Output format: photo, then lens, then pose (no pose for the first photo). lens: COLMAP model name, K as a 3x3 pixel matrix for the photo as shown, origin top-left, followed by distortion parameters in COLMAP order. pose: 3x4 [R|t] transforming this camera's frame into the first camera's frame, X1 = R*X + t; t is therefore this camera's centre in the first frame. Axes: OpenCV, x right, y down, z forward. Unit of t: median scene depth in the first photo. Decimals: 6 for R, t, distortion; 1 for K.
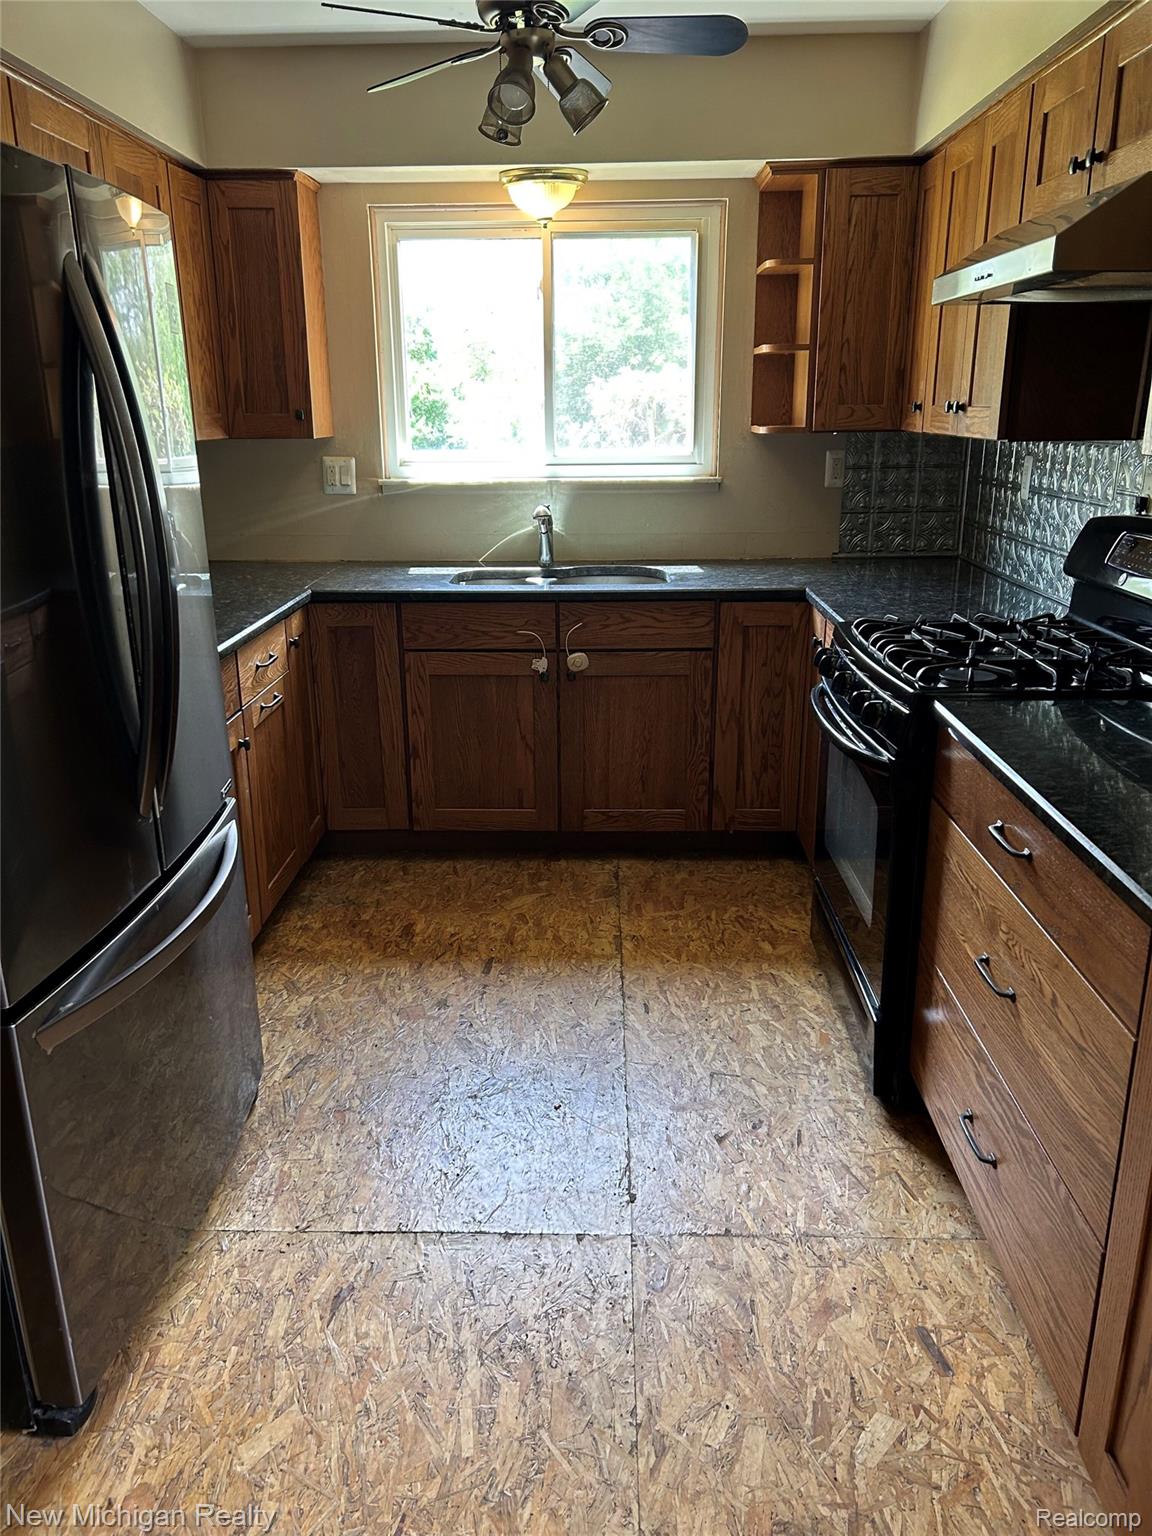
lens RADIAL K [[1149.0, 0, 576.0], [0, 1149.0, 768.0], [0, 0, 1]] dist [0.092592, -0.096412]
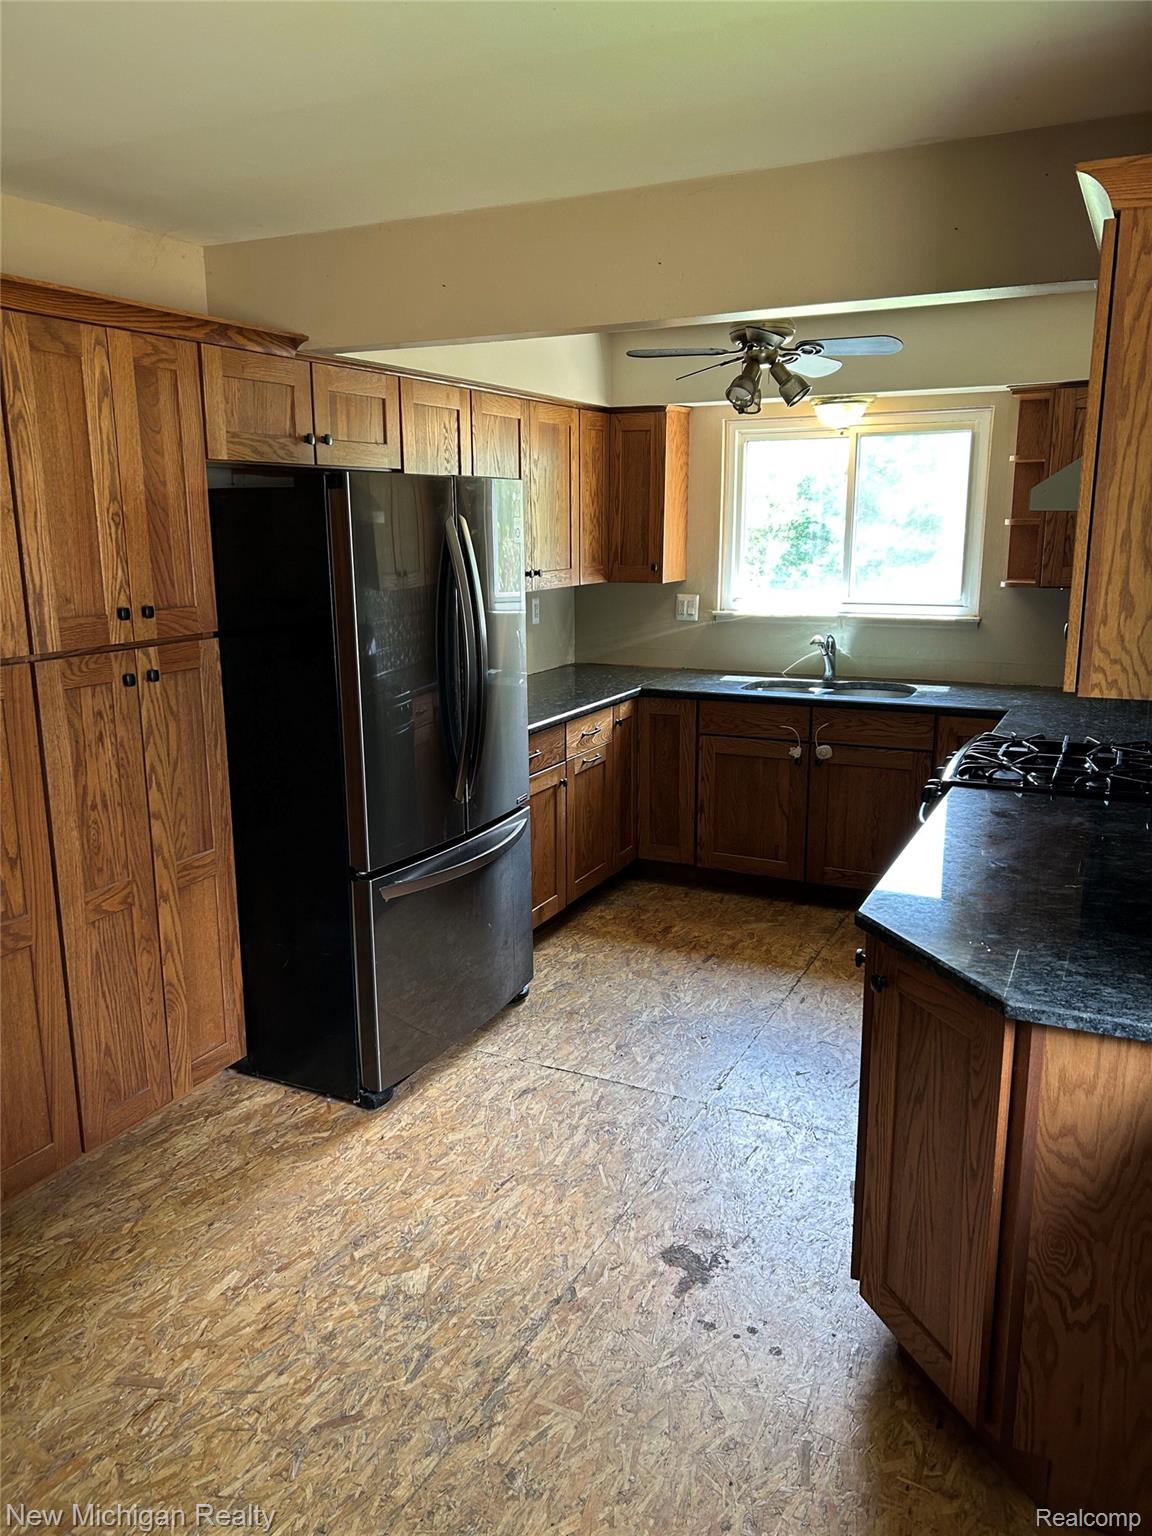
lens RADIAL K [[1149.0, 0, 576.0], [0, 1149.0, 768.0], [0, 0, 1]] dist [0.092592, -0.096412]
pose [[0.907750, 0.090907, -0.409544, 0.288388], [-0.126700, 0.990060, -0.061064, 0.042528], [0.399922, 0.107320, 0.910244, -0.318492]]
